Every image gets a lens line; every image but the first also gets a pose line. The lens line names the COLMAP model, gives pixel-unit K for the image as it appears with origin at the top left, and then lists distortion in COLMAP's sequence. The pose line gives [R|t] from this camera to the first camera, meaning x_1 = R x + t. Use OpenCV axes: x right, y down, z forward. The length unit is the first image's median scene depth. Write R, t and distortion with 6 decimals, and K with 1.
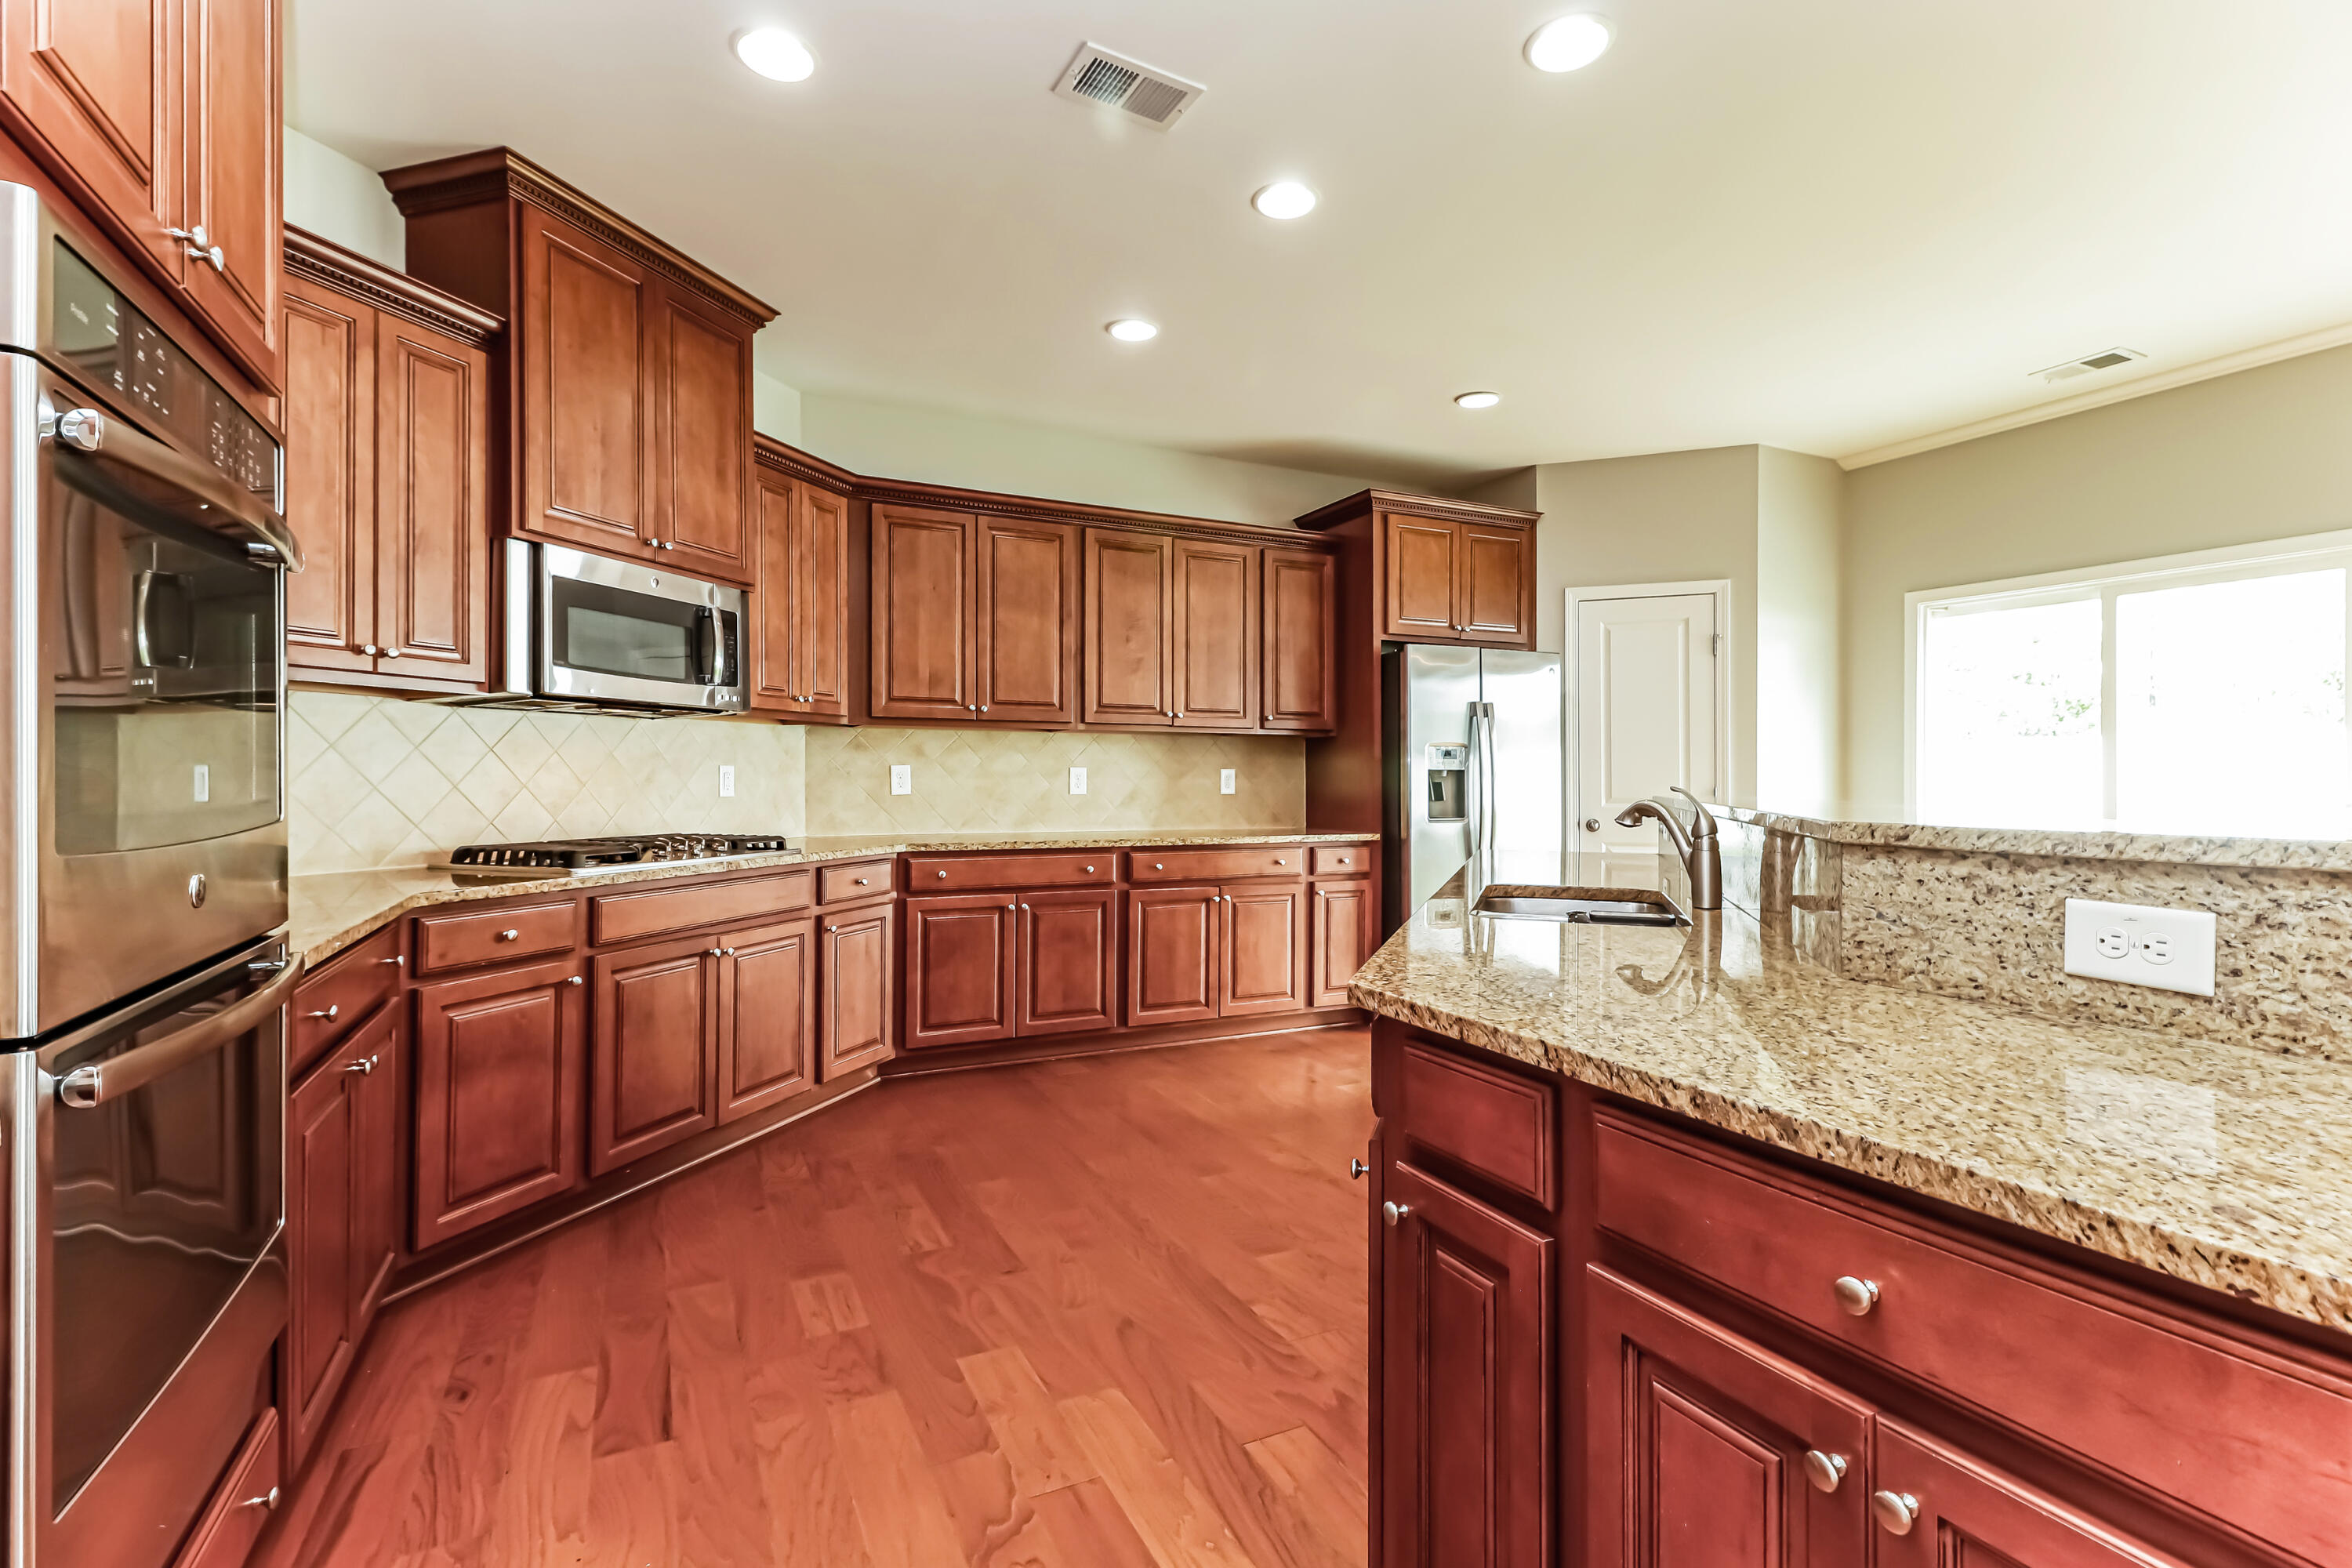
lens RADIAL K [[1101.8, 0, 1176.0], [0, 1101.8, 784.0], [0, 0, 1]] dist [0.000287, 0.000144]
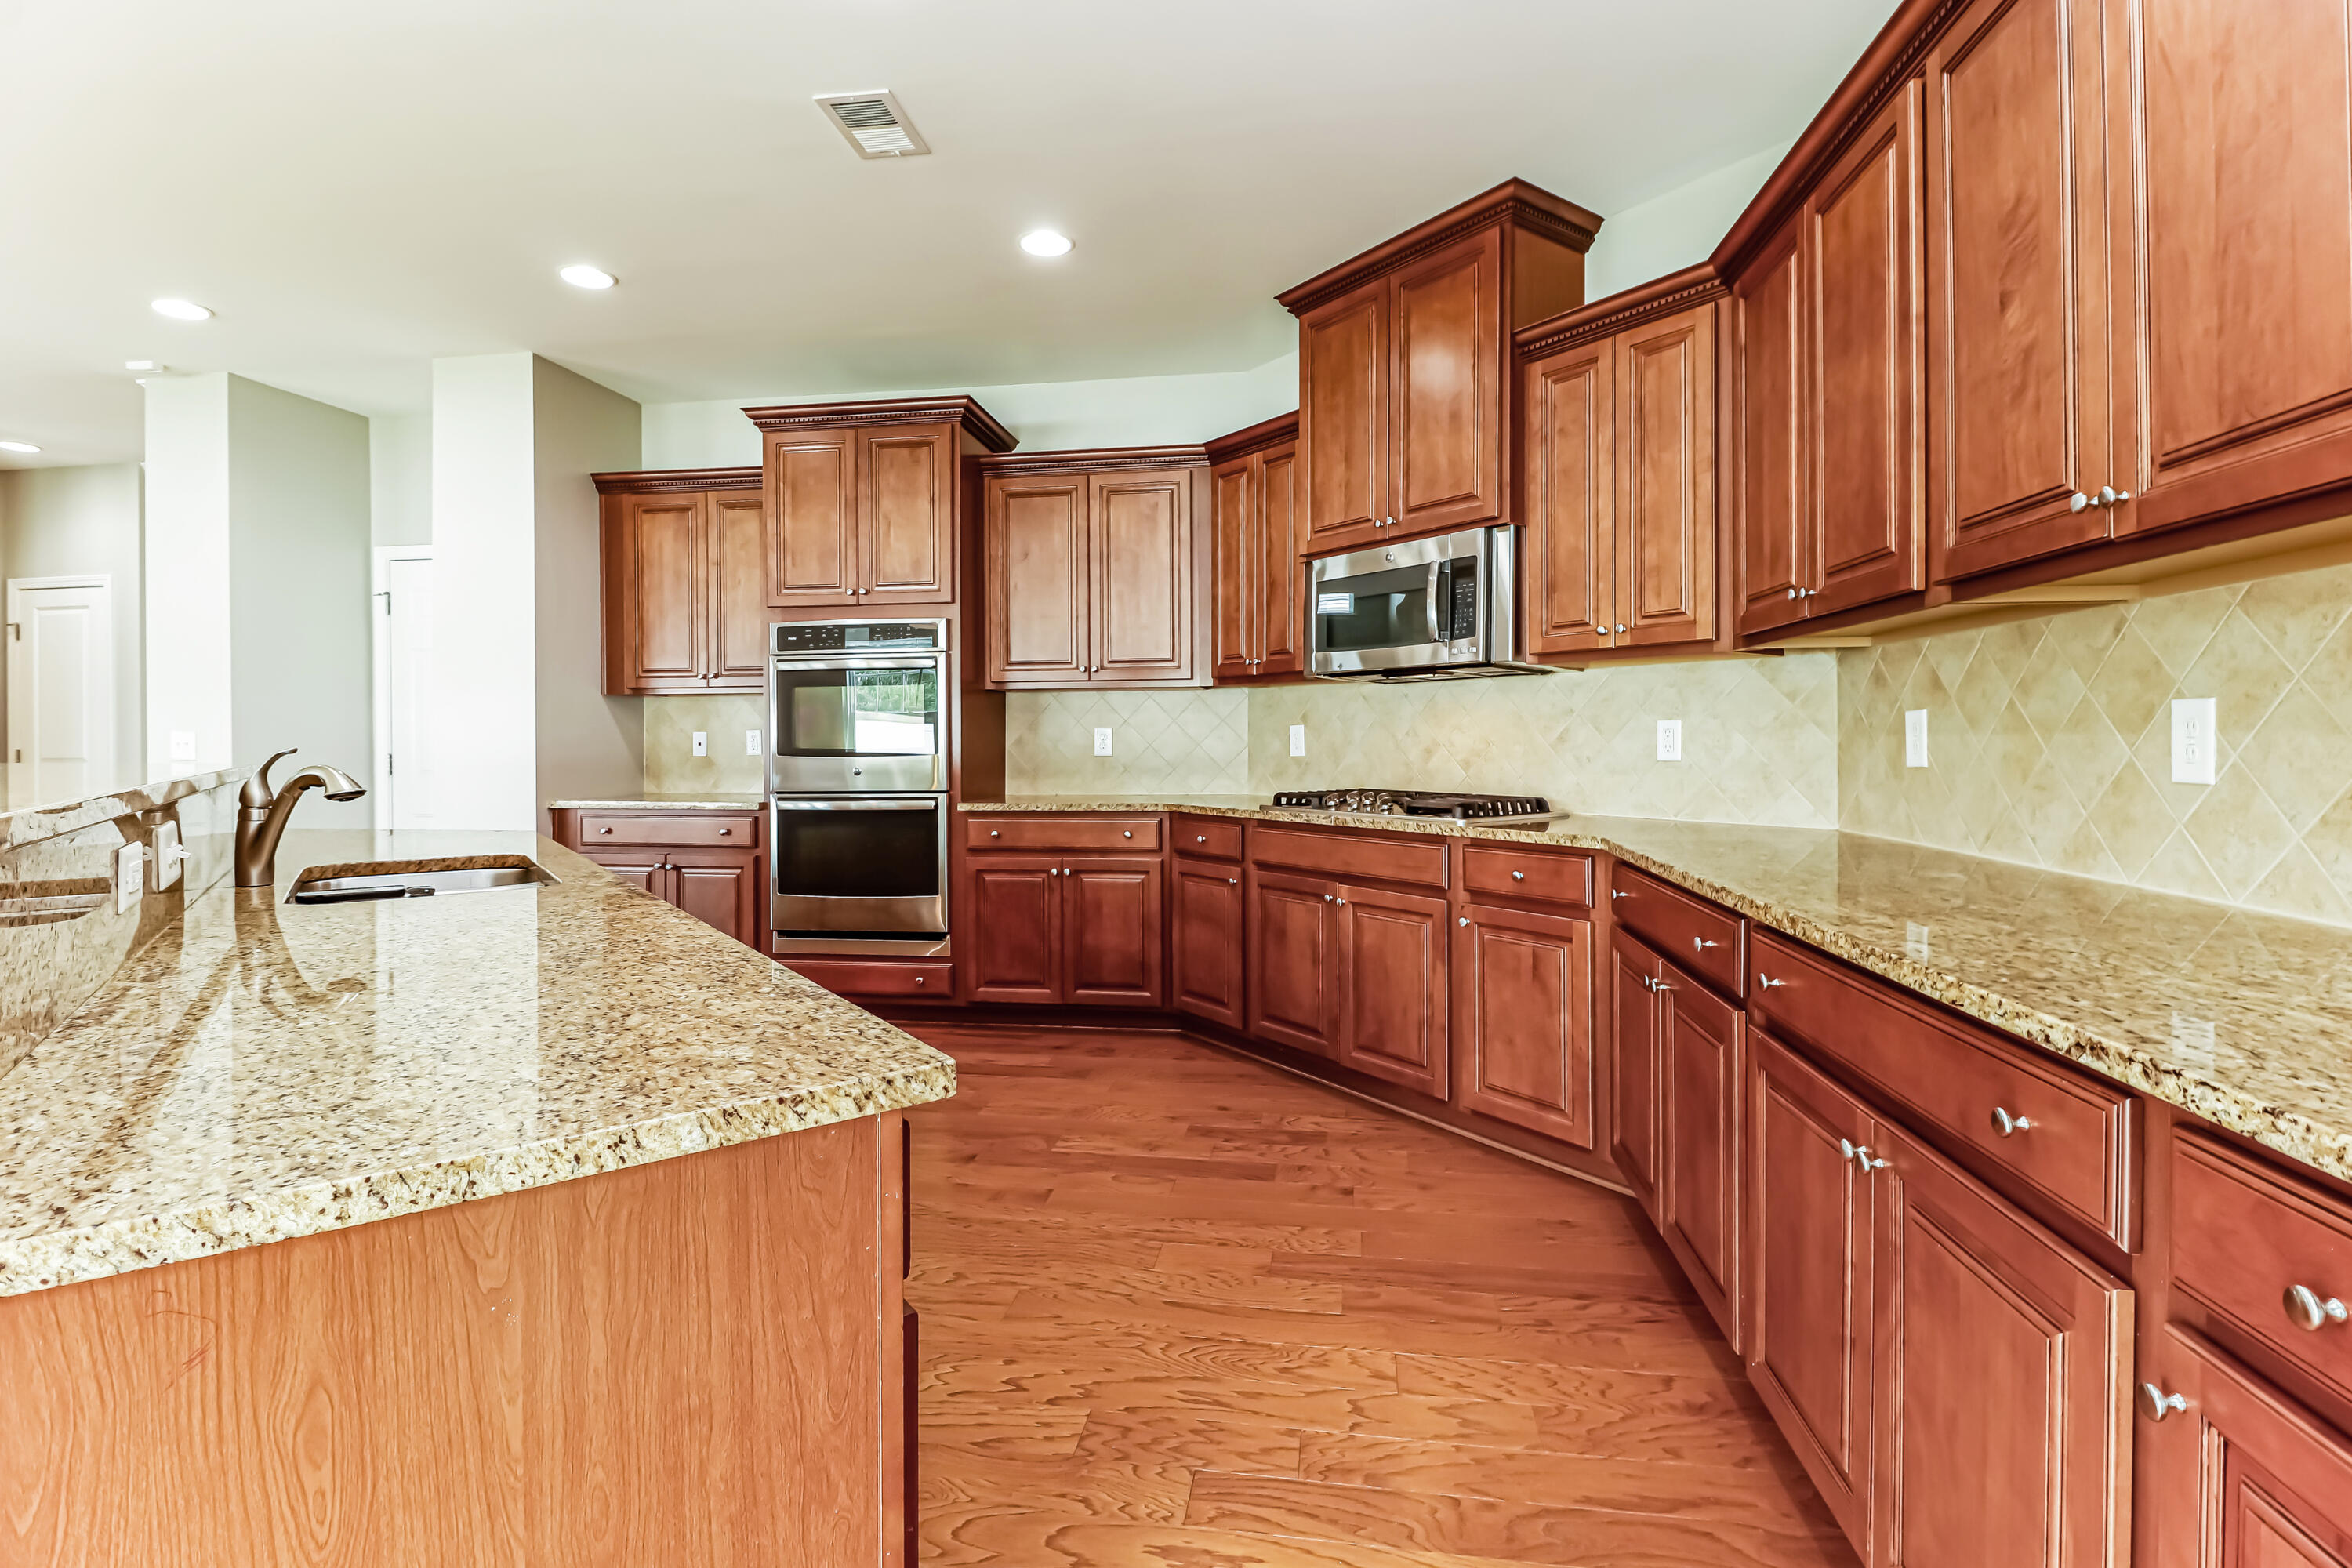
lens RADIAL K [[1105.9, 0, 1216.8], [0, 1105.9, 717.5], [0, 0, 1]] dist [0.000004, 0.000105]
pose [[-0.548186, -0.013454, -0.836248, 0.554959], [0.000054, 0.999870, -0.016122, -0.007569], [0.836357, -0.008883, -0.548114, 1.486764]]
